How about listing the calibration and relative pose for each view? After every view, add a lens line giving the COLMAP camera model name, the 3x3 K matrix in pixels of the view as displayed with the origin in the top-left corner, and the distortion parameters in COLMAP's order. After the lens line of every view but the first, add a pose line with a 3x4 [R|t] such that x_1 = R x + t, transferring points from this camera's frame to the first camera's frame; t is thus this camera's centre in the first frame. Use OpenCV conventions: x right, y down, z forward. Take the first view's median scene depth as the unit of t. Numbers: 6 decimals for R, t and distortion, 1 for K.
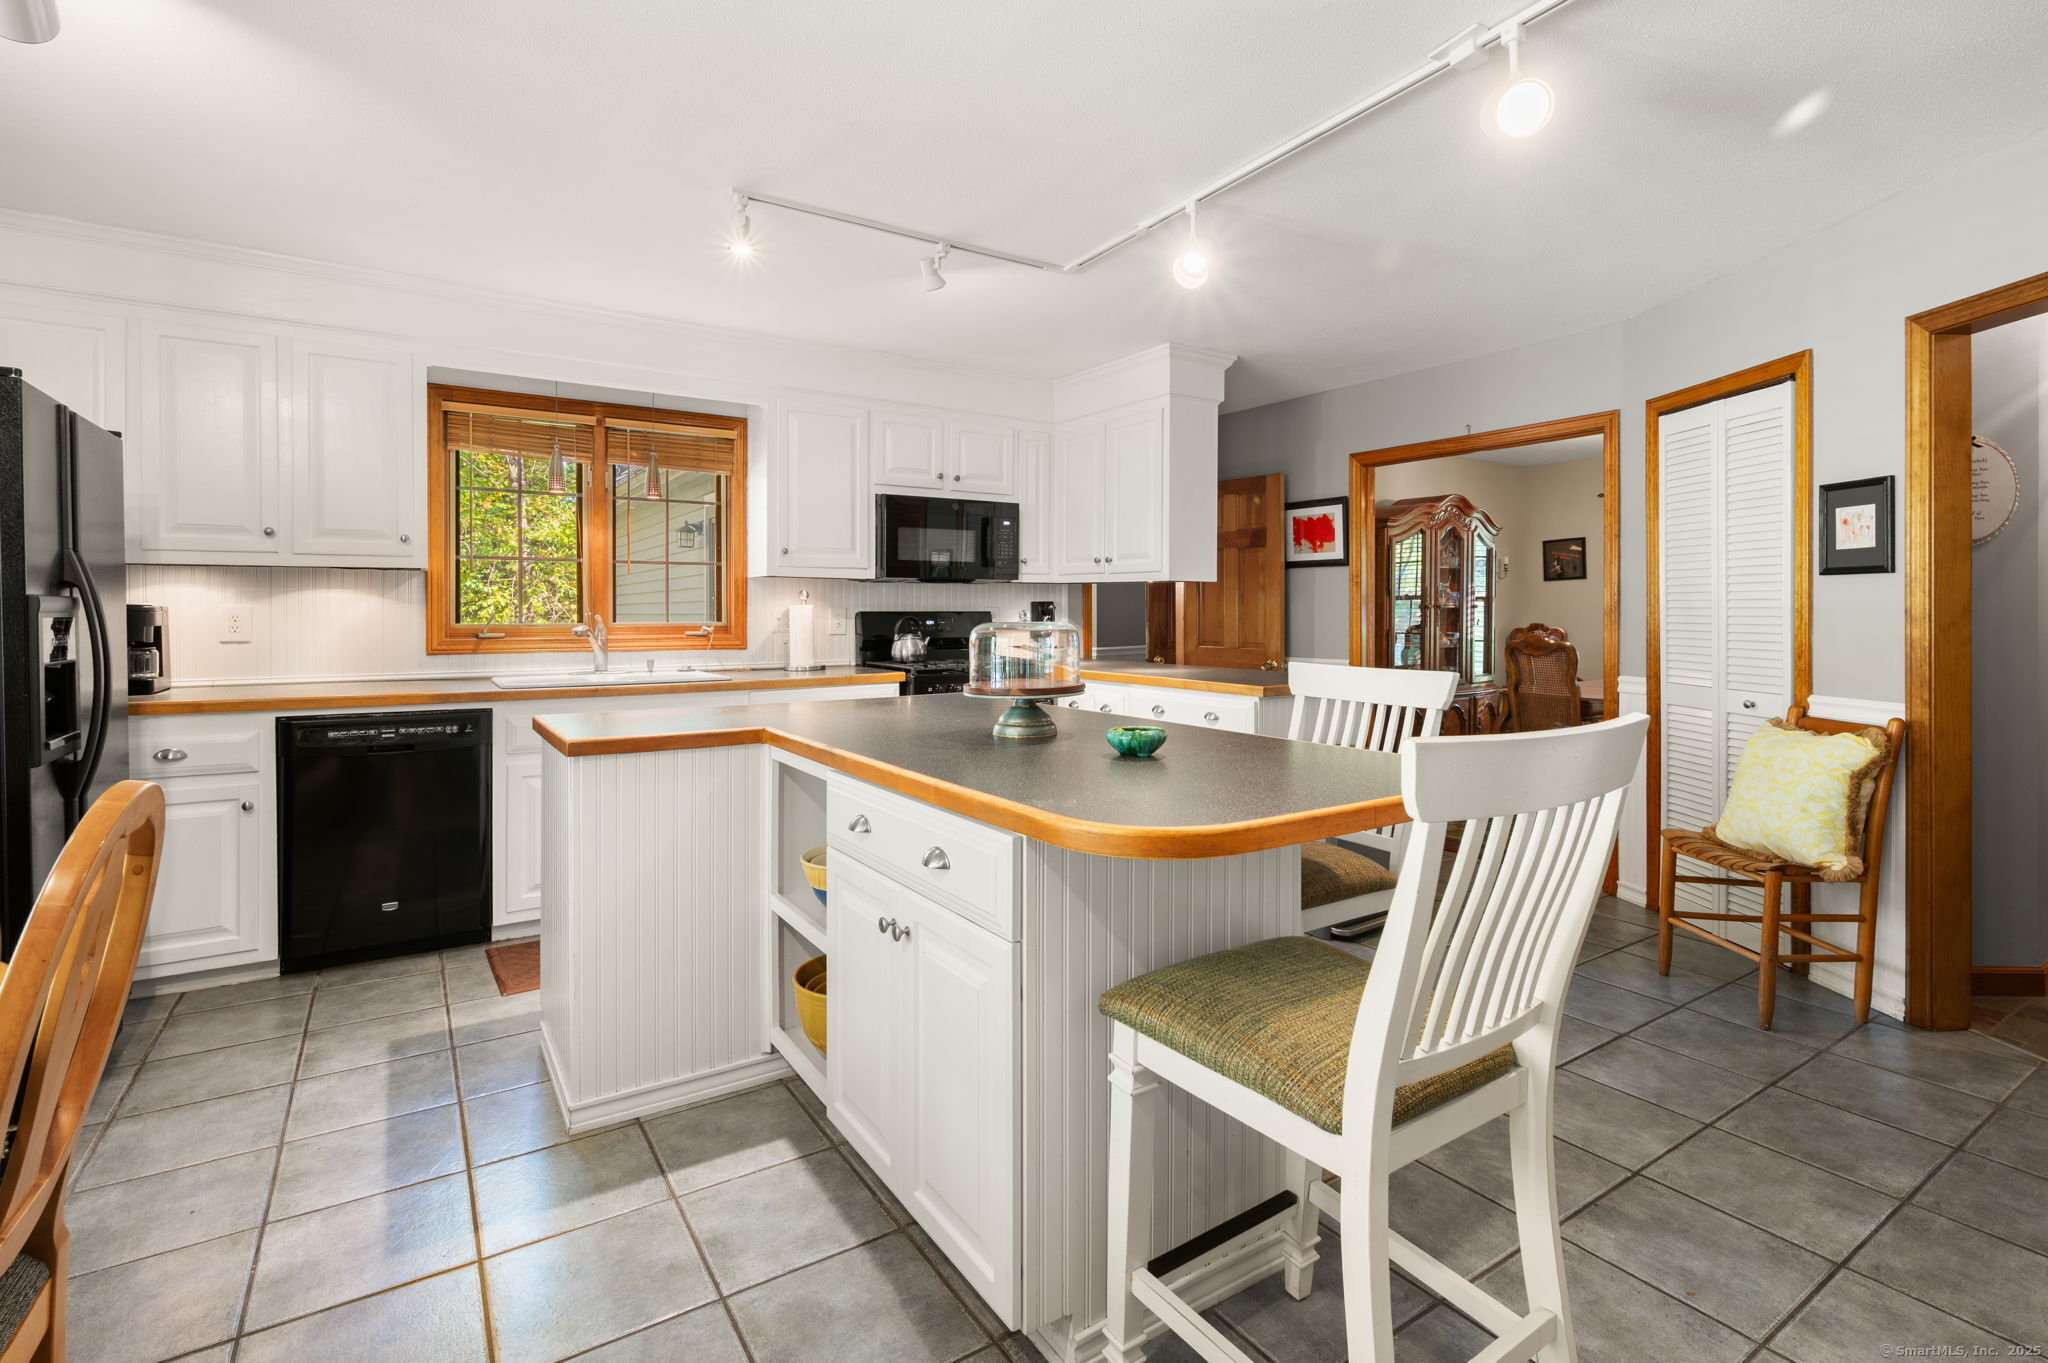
lens RADIAL K [[973.3, 0, 1015.0], [0, 973.3, 614.0], [0, 0, 1]] dist [0.004935, -0.002500]
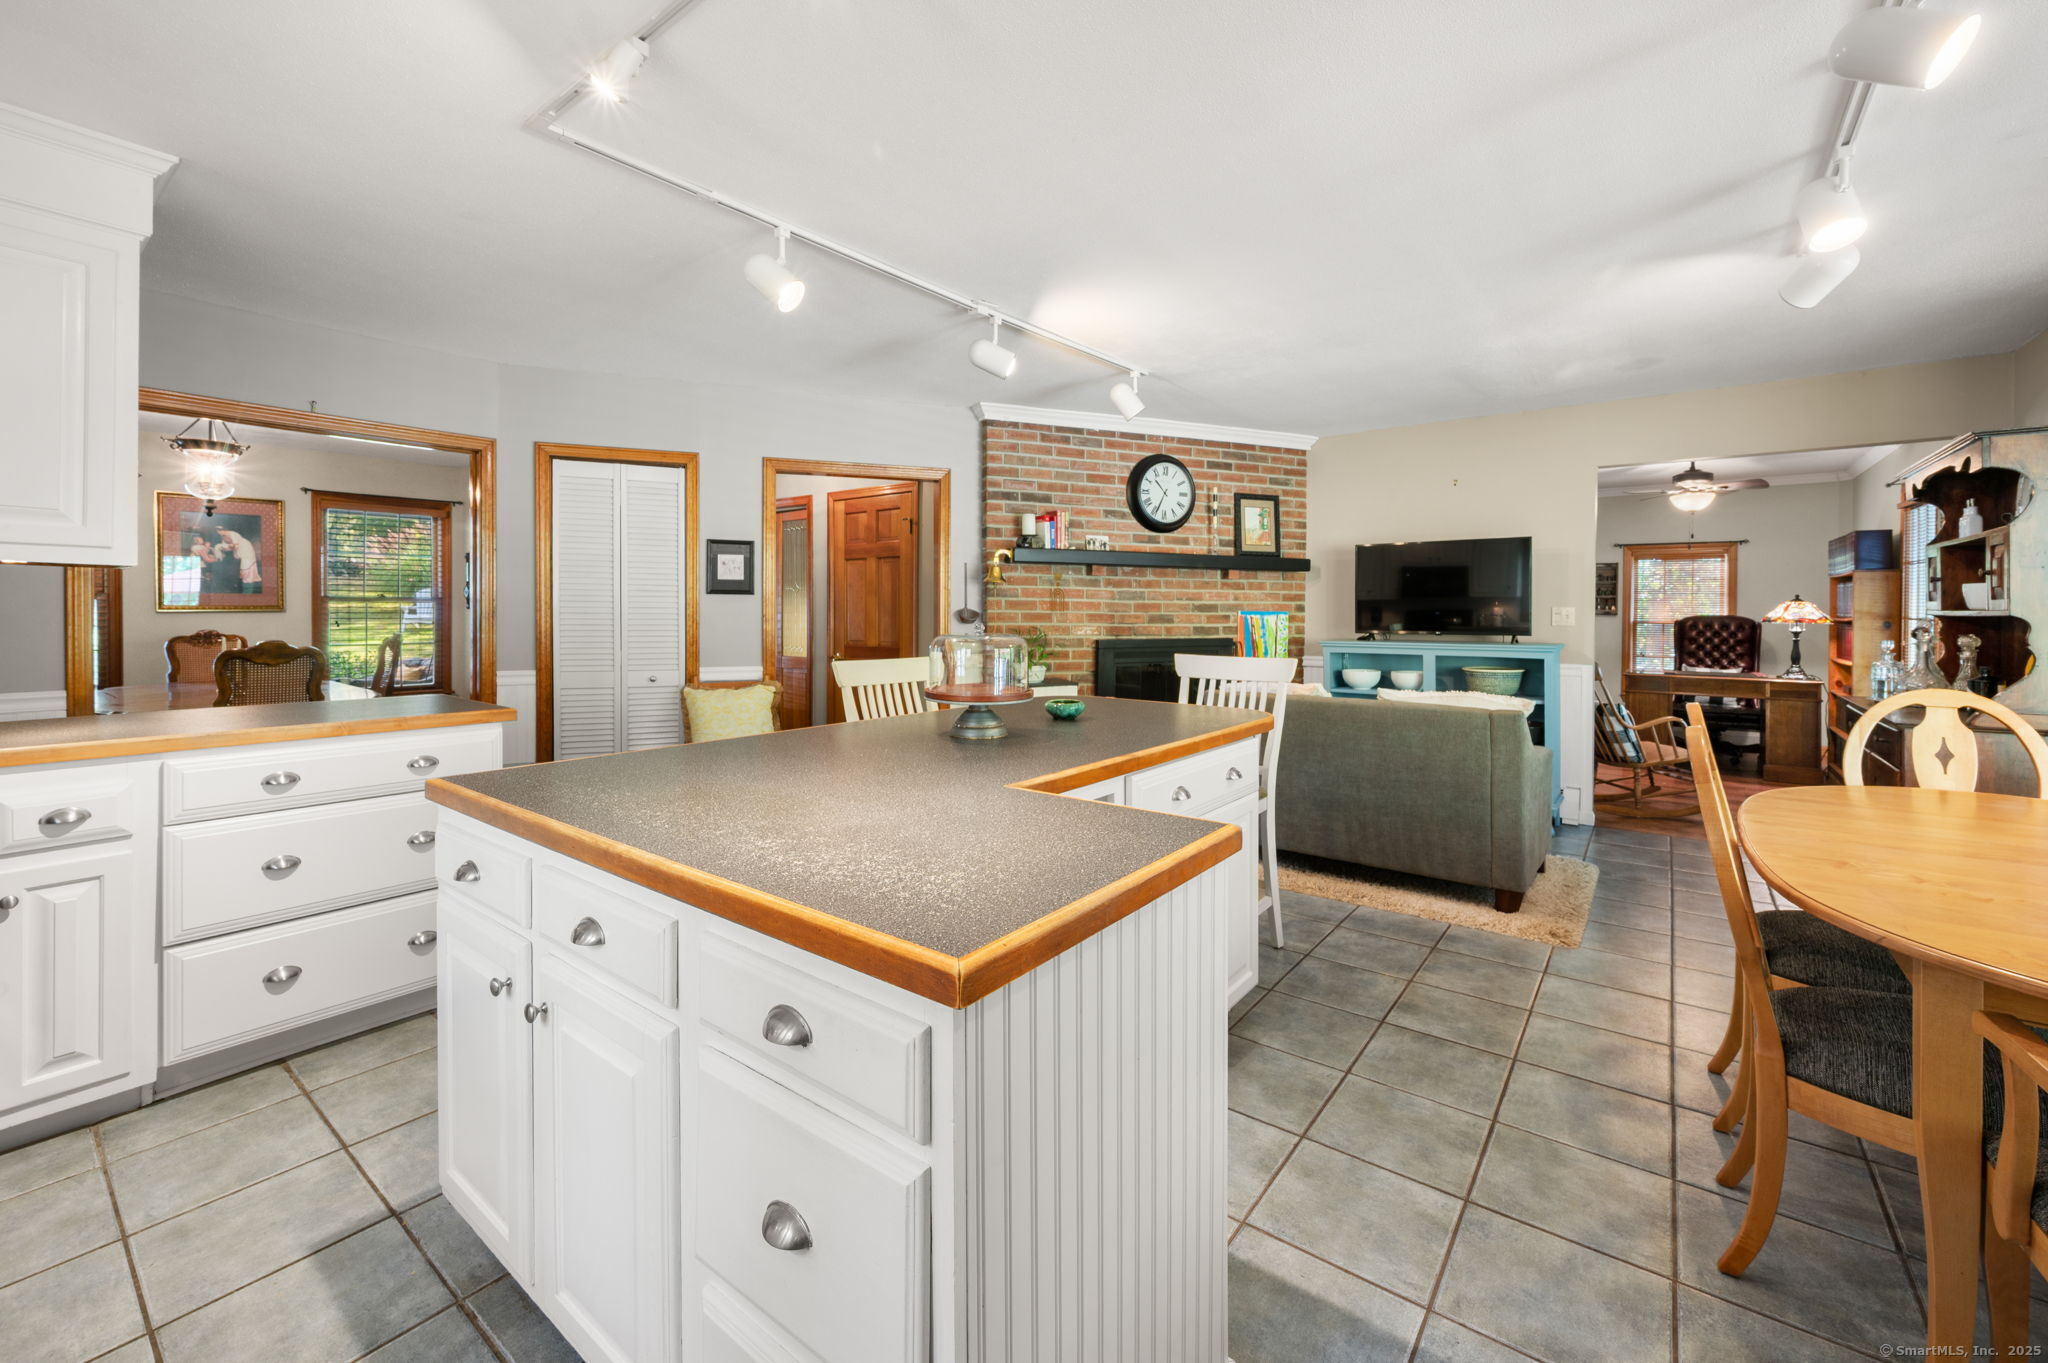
lens RADIAL K [[831.6, 0, 1052.8], [0, 831.6, 617.6], [0, 0, 1]] dist [-0.001196, 0.001617]
pose [[-0.349000, -0.010386, 0.937065, -0.567967], [-0.000772, 0.999941, 0.010796, -0.012843], [-0.937122, 0.003045, -0.348988, 0.783933]]
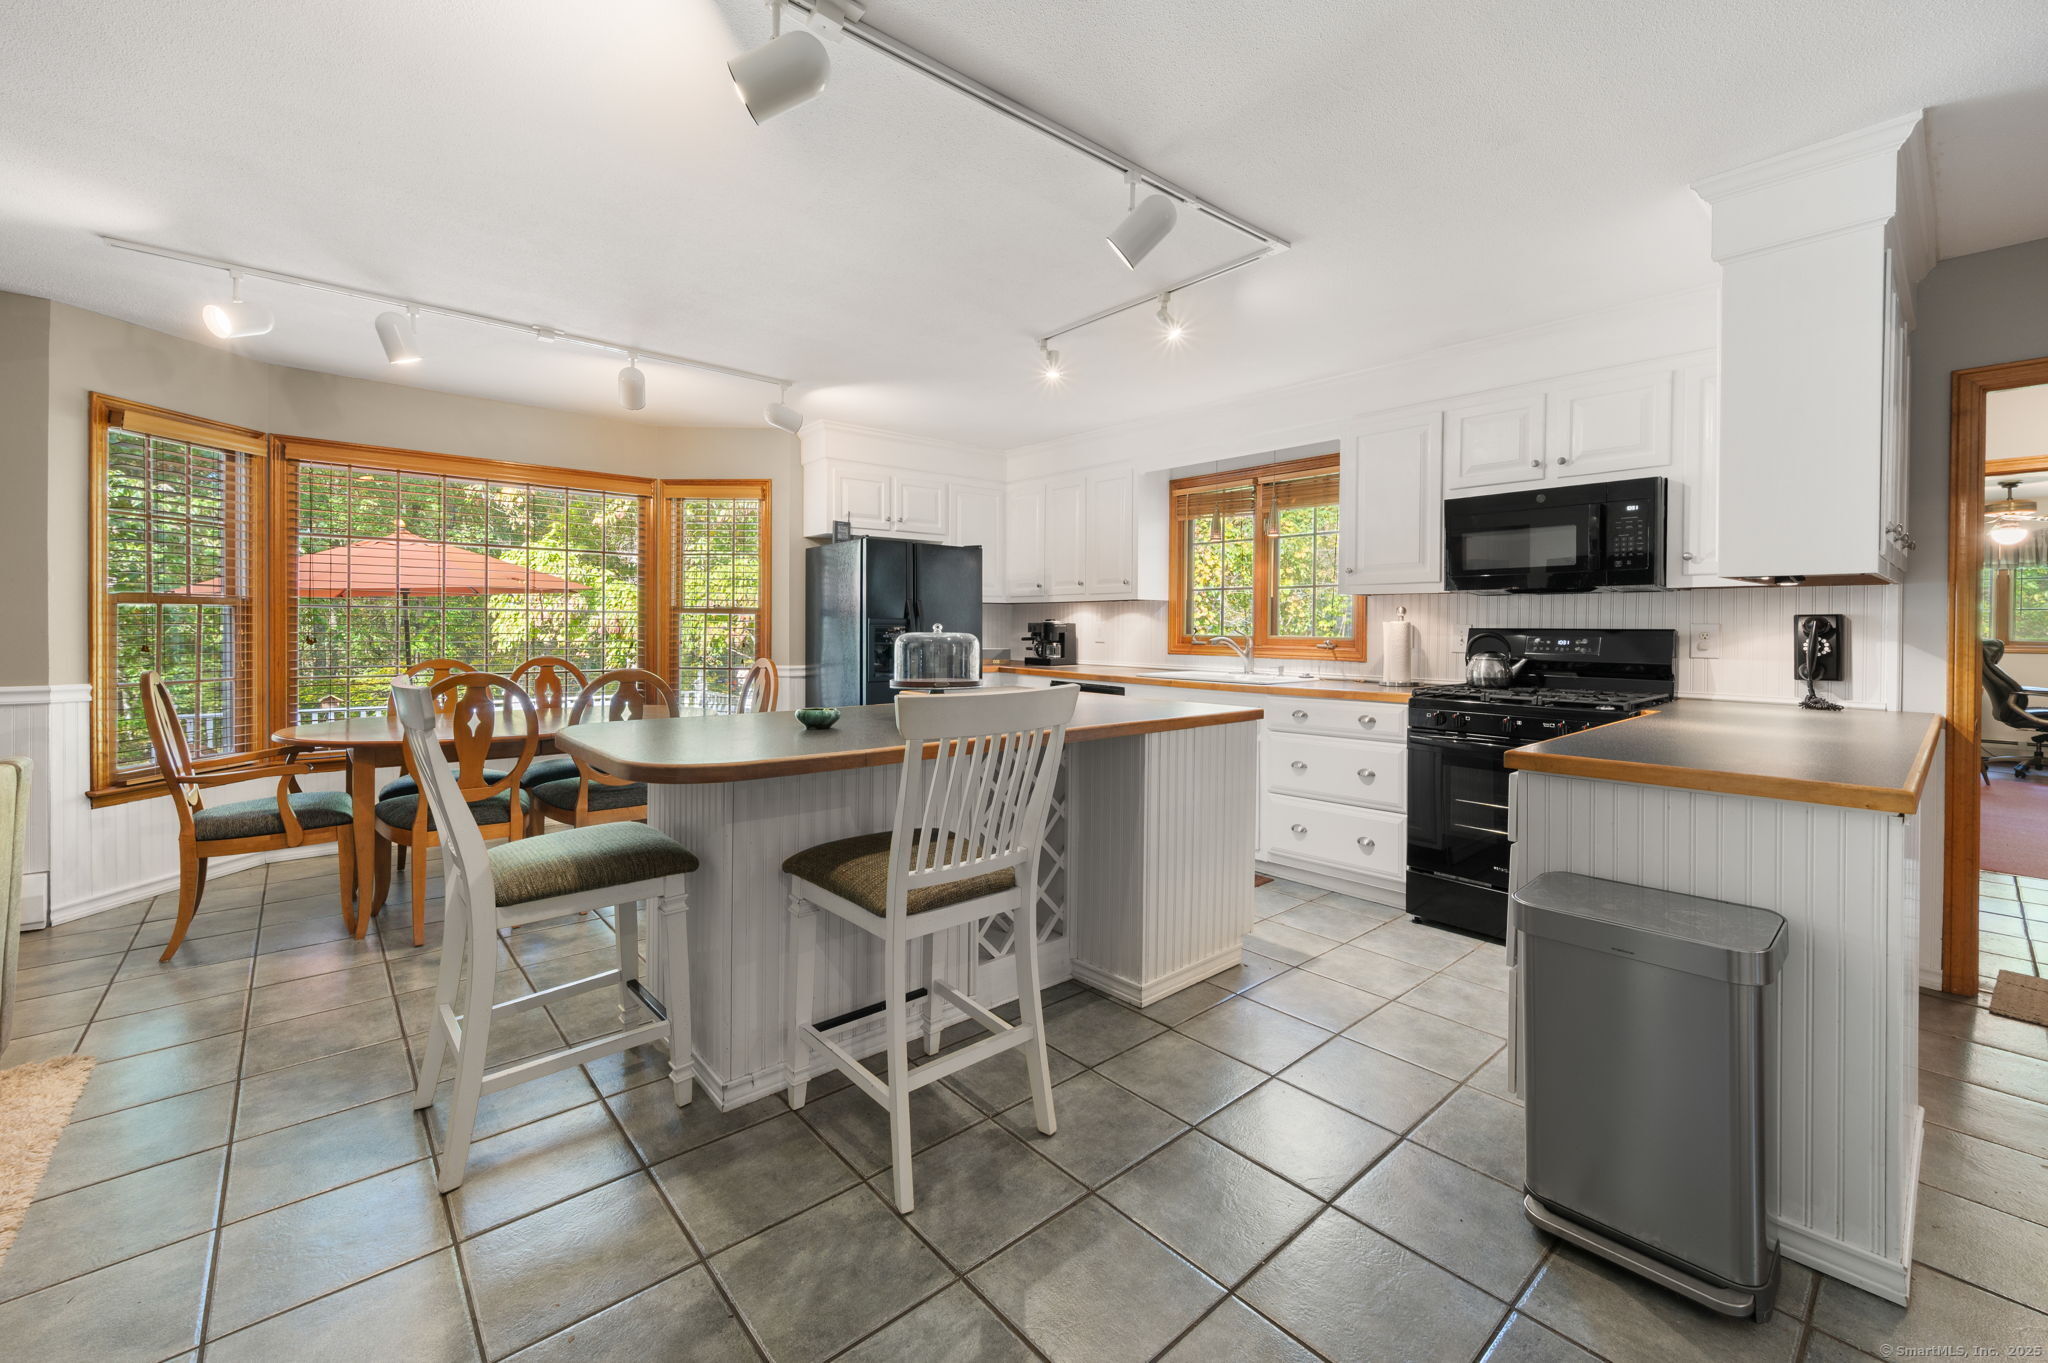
lens RADIAL K [[831.6, 0, 1049.5], [0, 831.6, 640.5], [0, 0, 1]] dist [-0.001196, 0.001617]
pose [[0.147802, 0.015706, -0.988892, 0.692254], [-0.014921, 0.999796, 0.013649, 0.004719], [0.988904, 0.012738, 0.148006, 0.610216]]
